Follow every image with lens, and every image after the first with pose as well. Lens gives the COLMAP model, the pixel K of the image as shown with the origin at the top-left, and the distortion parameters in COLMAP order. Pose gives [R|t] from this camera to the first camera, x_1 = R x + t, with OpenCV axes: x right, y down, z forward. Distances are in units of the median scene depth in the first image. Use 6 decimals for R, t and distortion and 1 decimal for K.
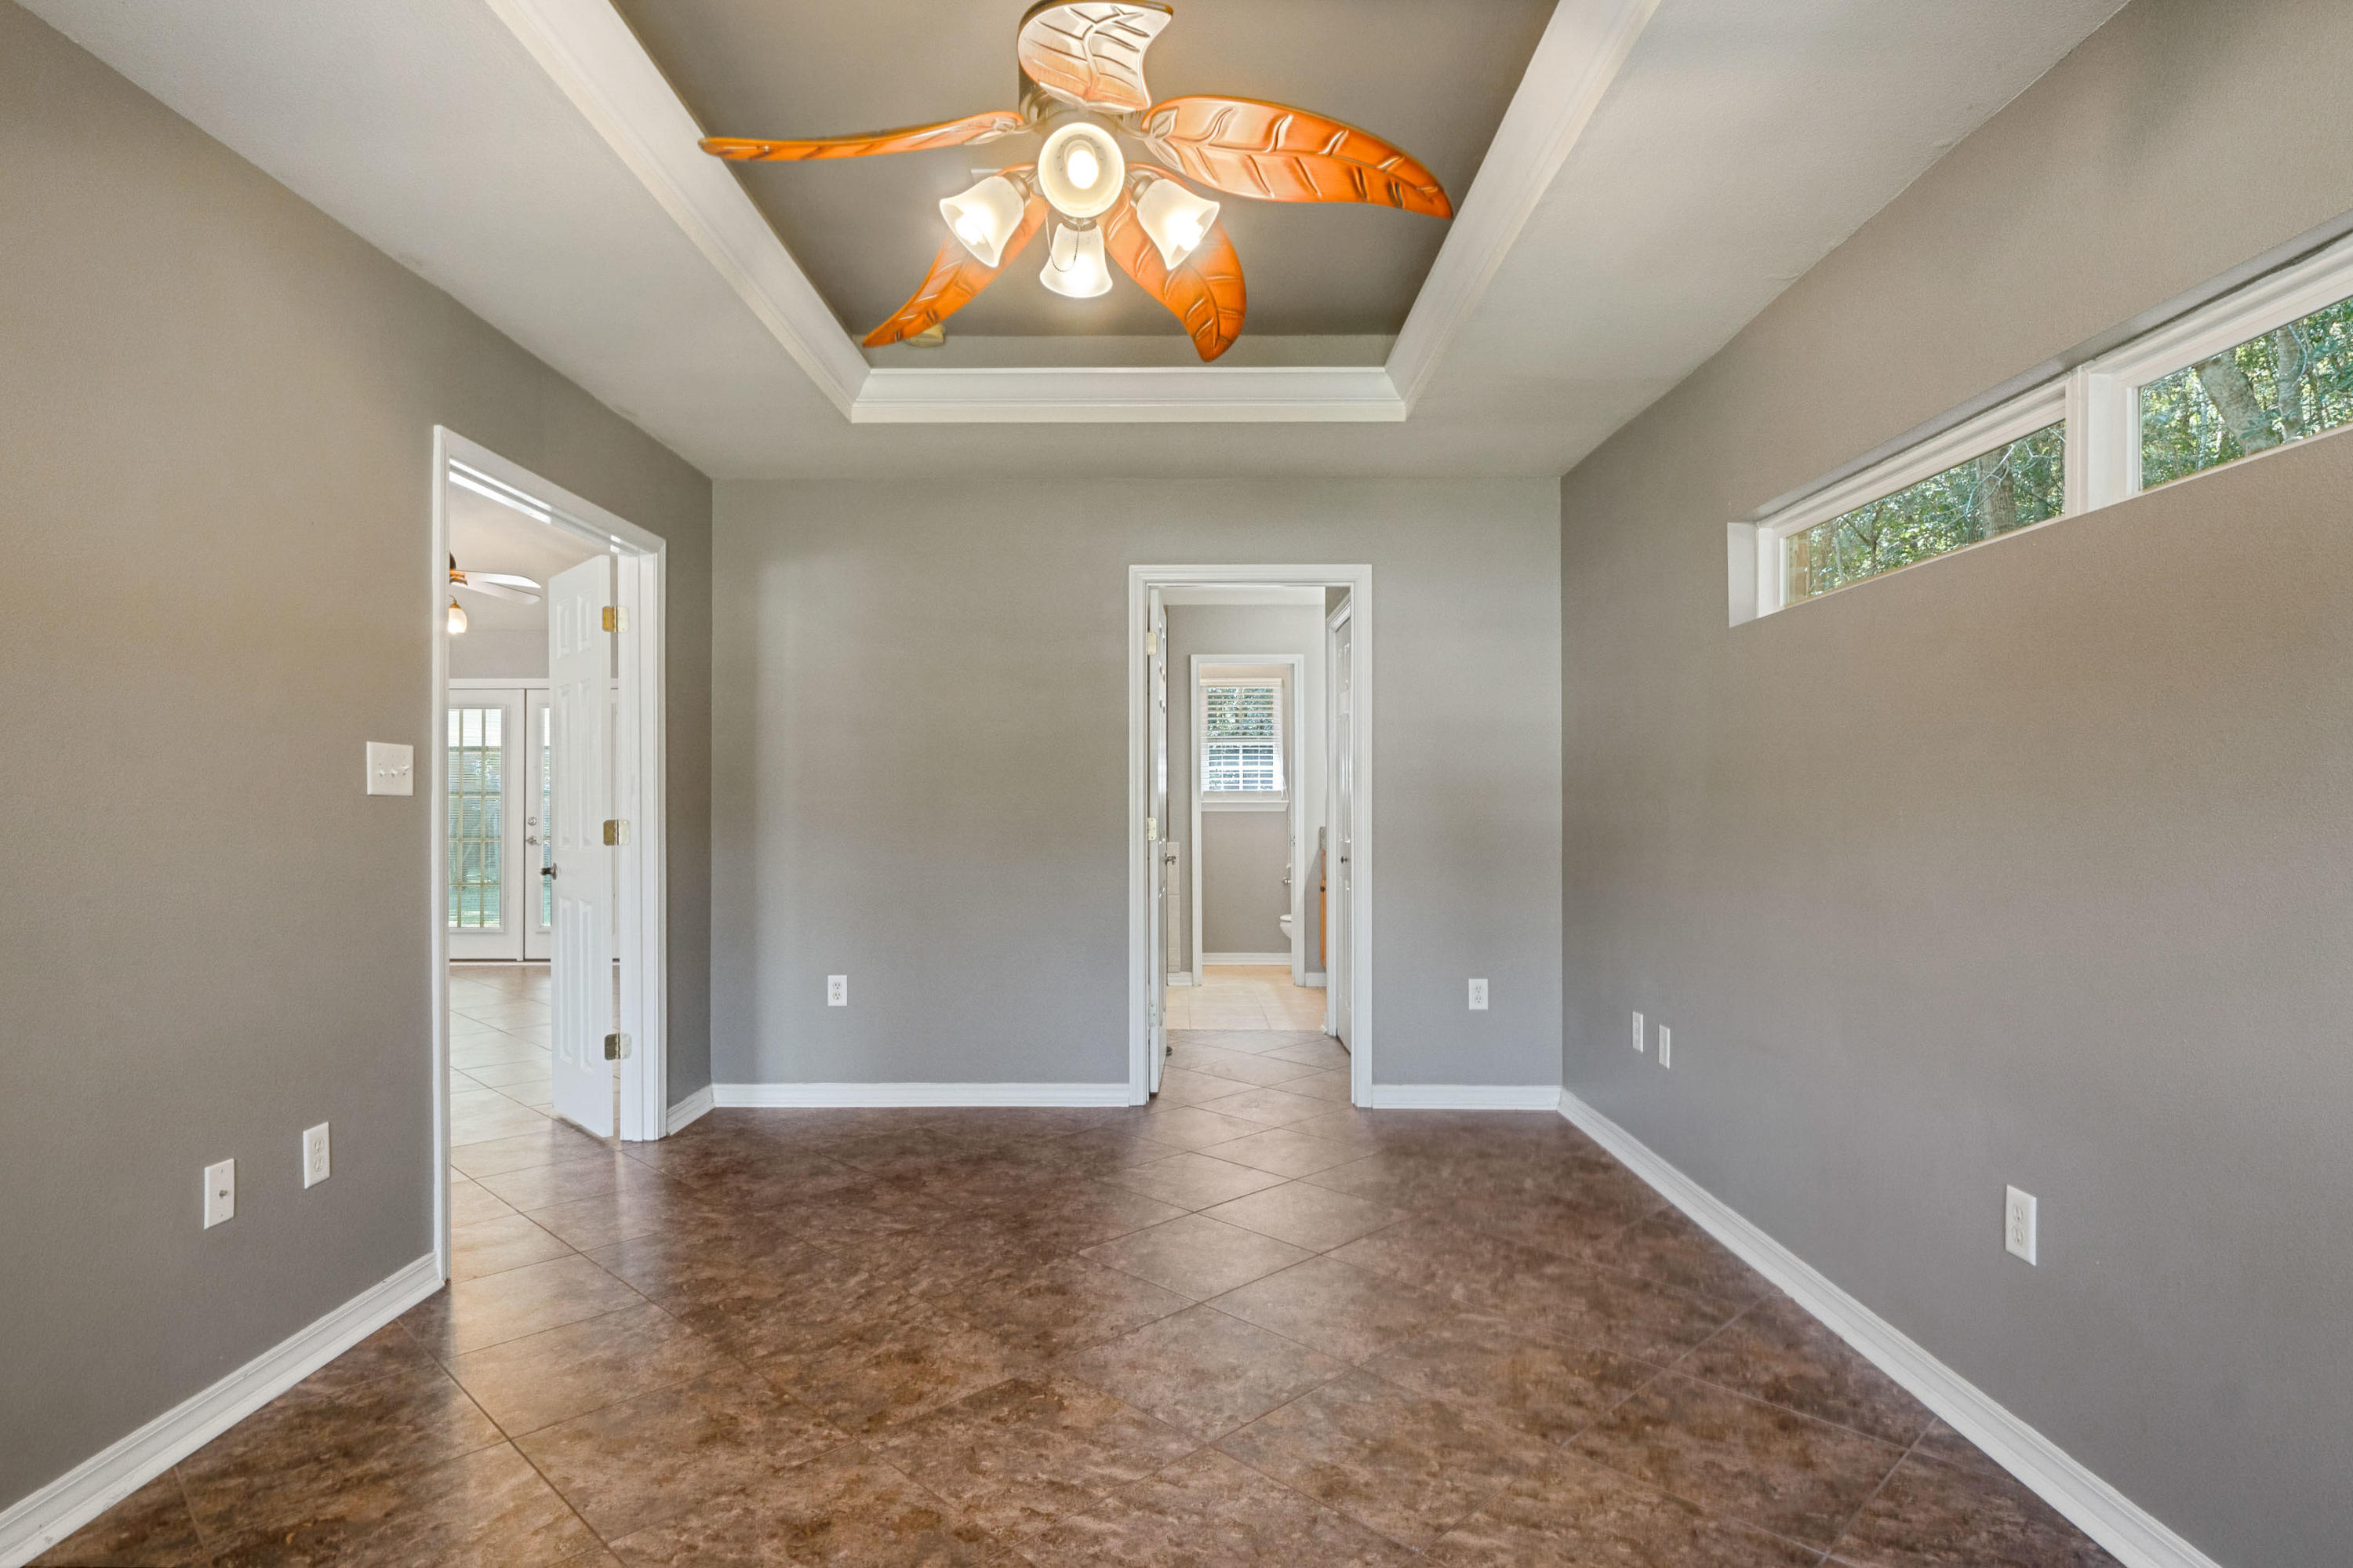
lens RADIAL K [[1248.6, 0, 1176.5], [0, 1248.6, 784.0], [0, 0, 1]] dist [-0.002712, -0.001386]
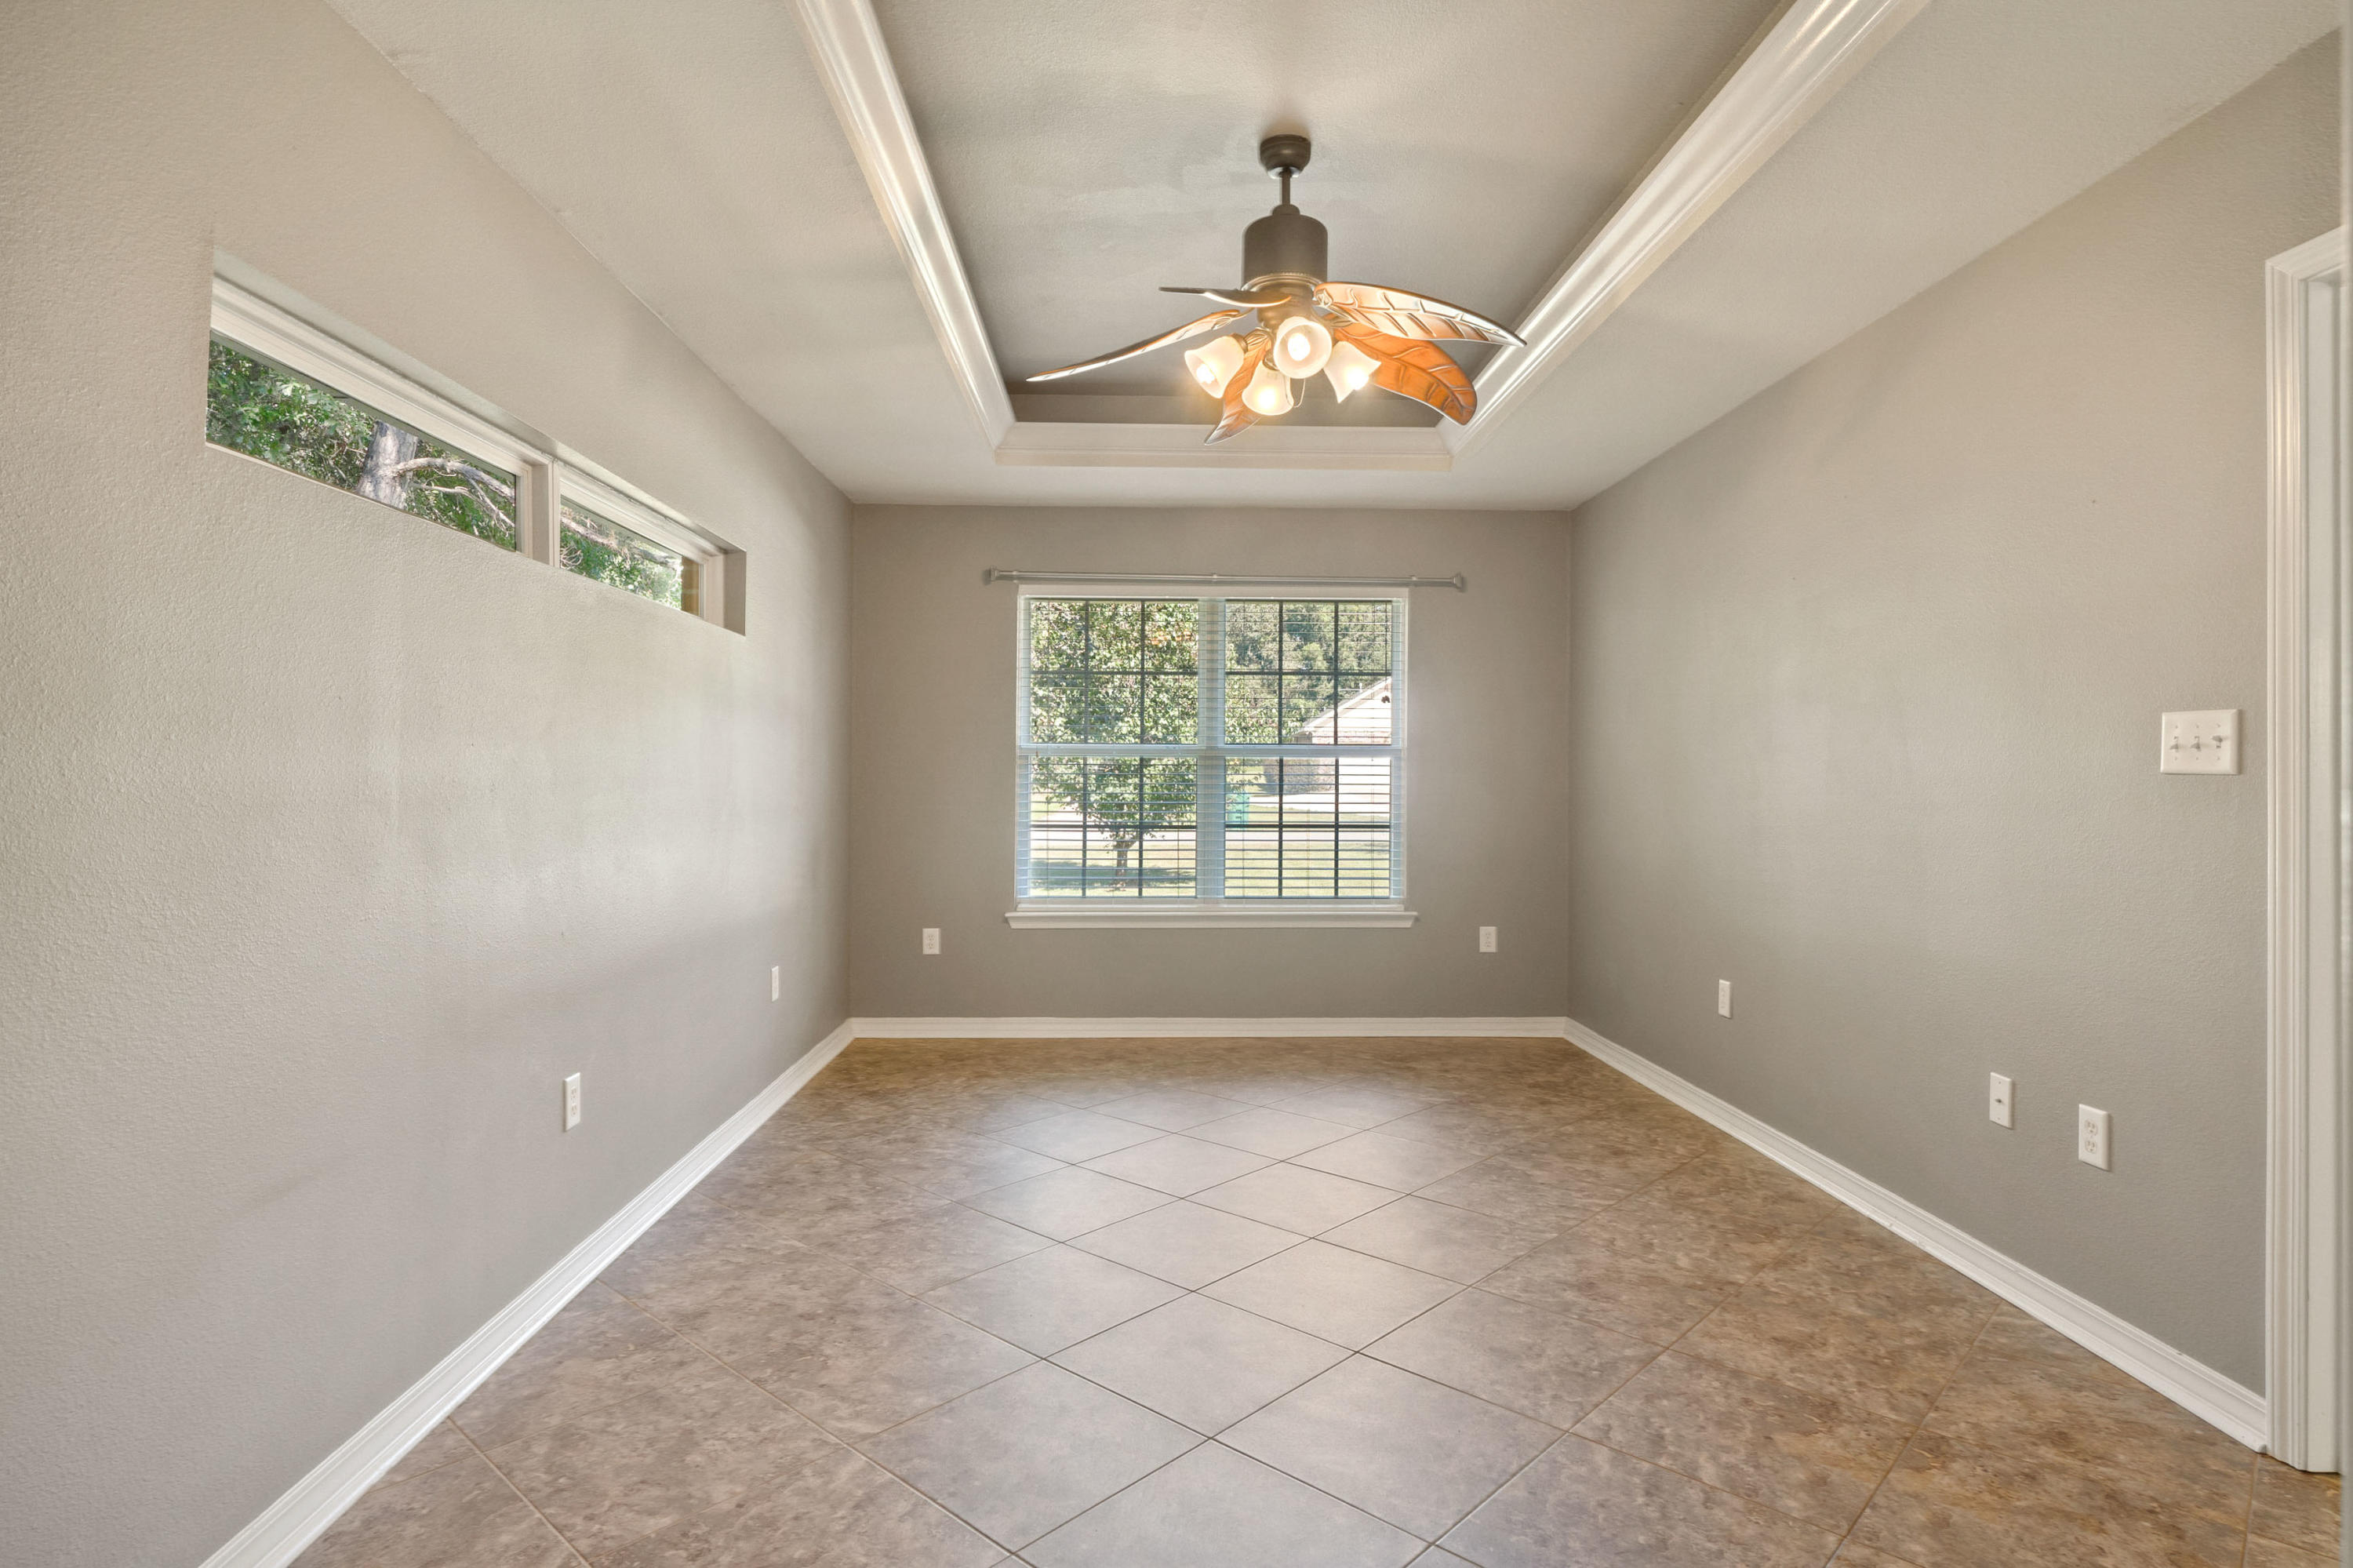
lens RADIAL K [[1248.6, 0, 1176.5], [0, 1248.6, 784.0], [0, 0, 1]] dist [-0.002712, -0.001386]
pose [[-0.999597, -0.001802, -0.028340, 0.068437], [-0.001623, 0.999979, -0.006350, 0.023602], [0.028350, -0.006302, -0.999578, 1.949885]]
